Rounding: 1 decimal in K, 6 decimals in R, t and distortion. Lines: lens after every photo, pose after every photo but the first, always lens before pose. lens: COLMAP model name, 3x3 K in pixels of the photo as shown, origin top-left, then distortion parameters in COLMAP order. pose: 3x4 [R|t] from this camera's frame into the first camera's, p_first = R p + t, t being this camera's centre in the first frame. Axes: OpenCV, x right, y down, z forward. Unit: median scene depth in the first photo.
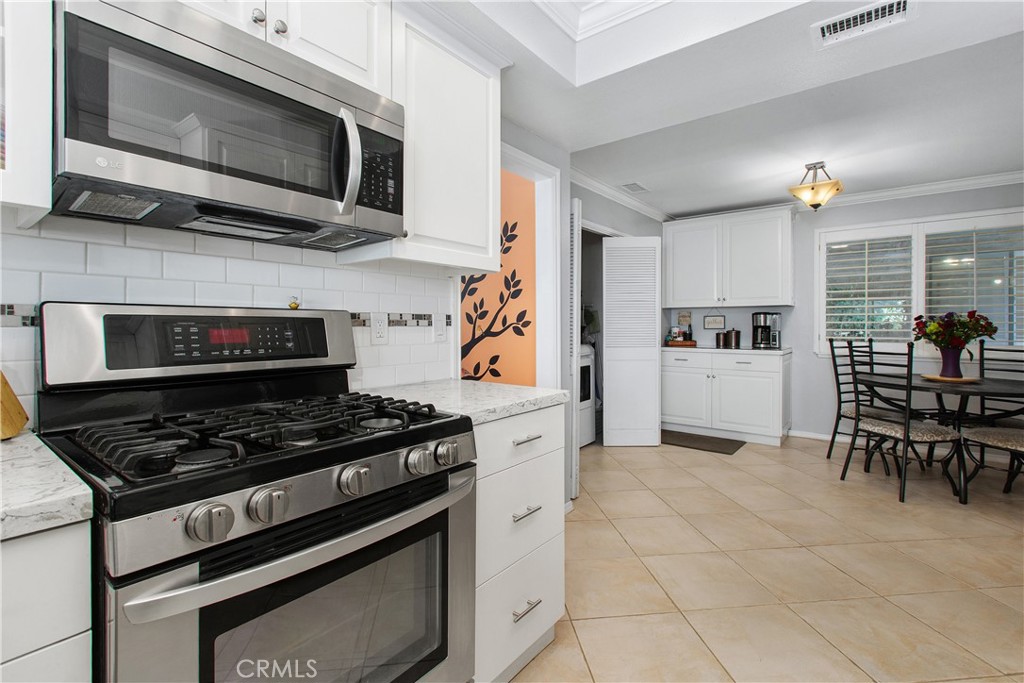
lens RADIAL K [[466.6, 0, 508.9], [0, 466.6, 325.6], [0, 0, 1]] dist [0.002416, -0.001934]
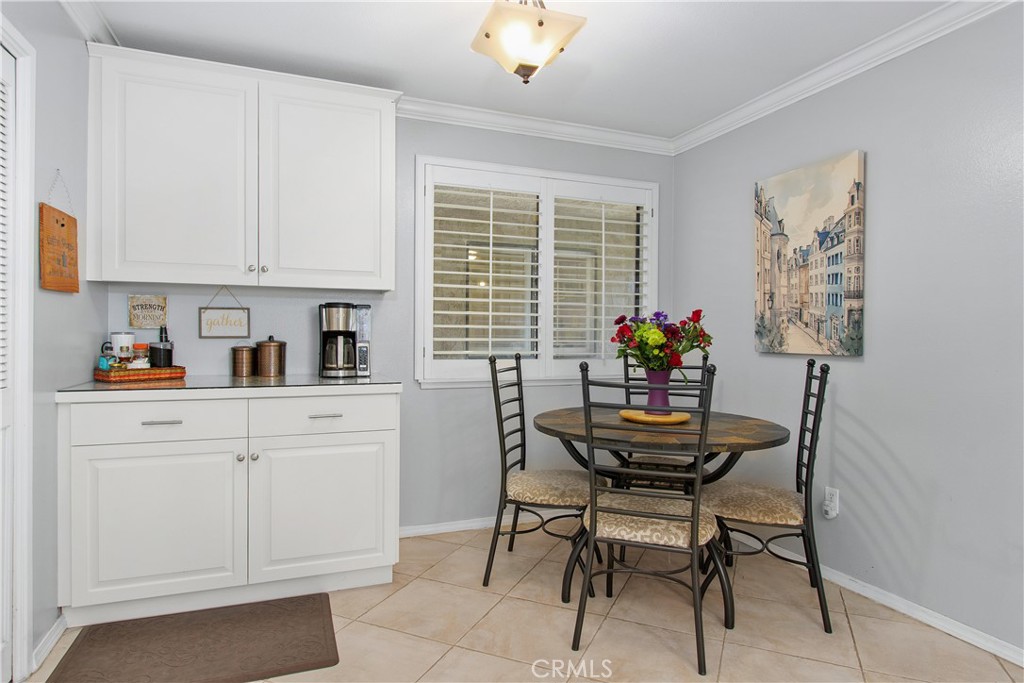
lens RADIAL K [[586.8, 0, 514.0], [0, 586.8, 340.5], [0, 0, 1]] dist [-0.007130, 0.000156]
pose [[0.499877, -0.007788, 0.866061, 0.129391], [-0.006252, 0.999901, 0.012600, 0.001153], [-0.866074, -0.011713, 0.499779, 0.625463]]
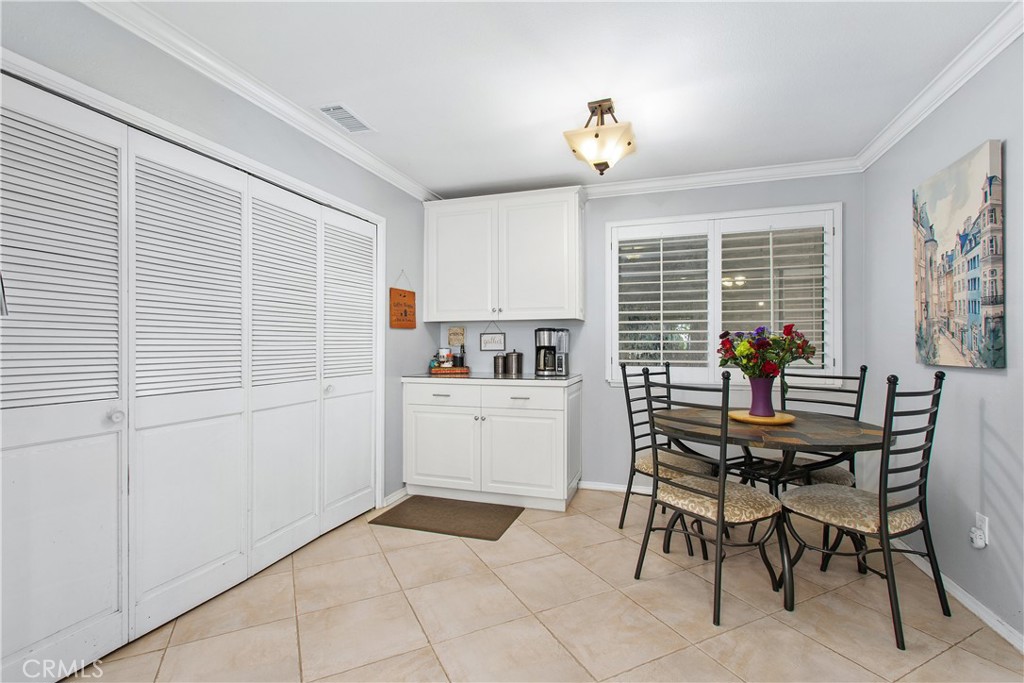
lens RADIAL K [[466.6, 0, 510.2], [0, 466.6, 344.0], [0, 0, 1]] dist [0.002416, -0.001934]
pose [[0.937568, -0.001369, 0.347799, 0.261535], [0.003407, 0.999980, -0.005249, 0.000497], [-0.347785, 0.006106, 0.937554, 0.365126]]
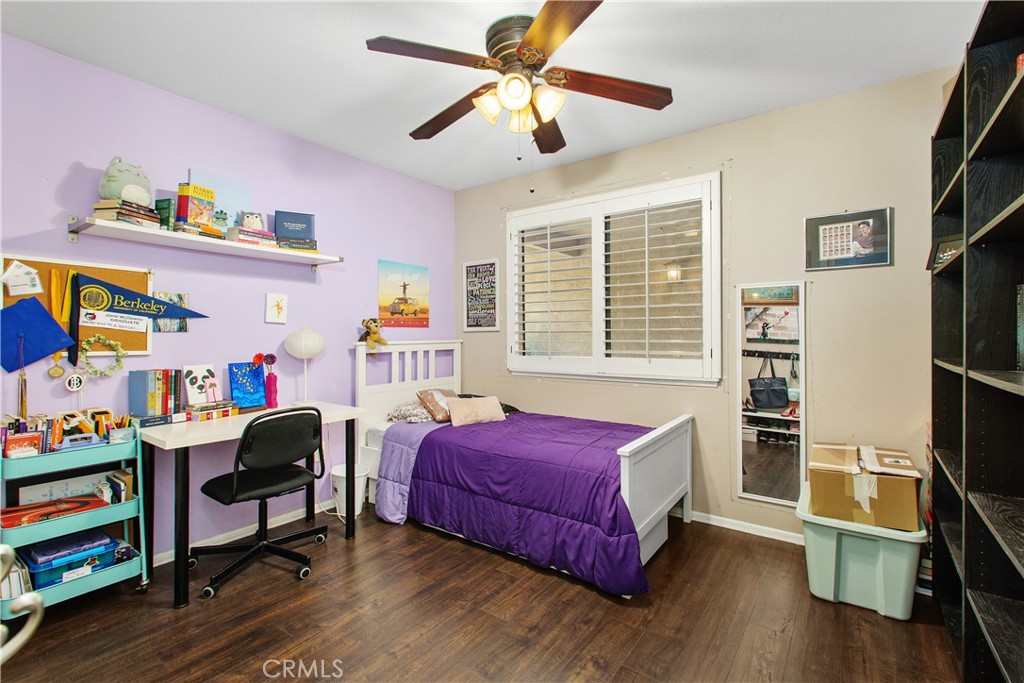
lens RADIAL K [[466.6, 0, 509.5], [0, 466.6, 338.3], [0, 0, 1]] dist [0.002416, -0.001934]
pose [[0.999338, -0.003790, 0.036192, 0.707211], [0.003926, 0.999986, -0.003673, 0.009982], [-0.036177, 0.003812, 0.999338, 0.232972]]
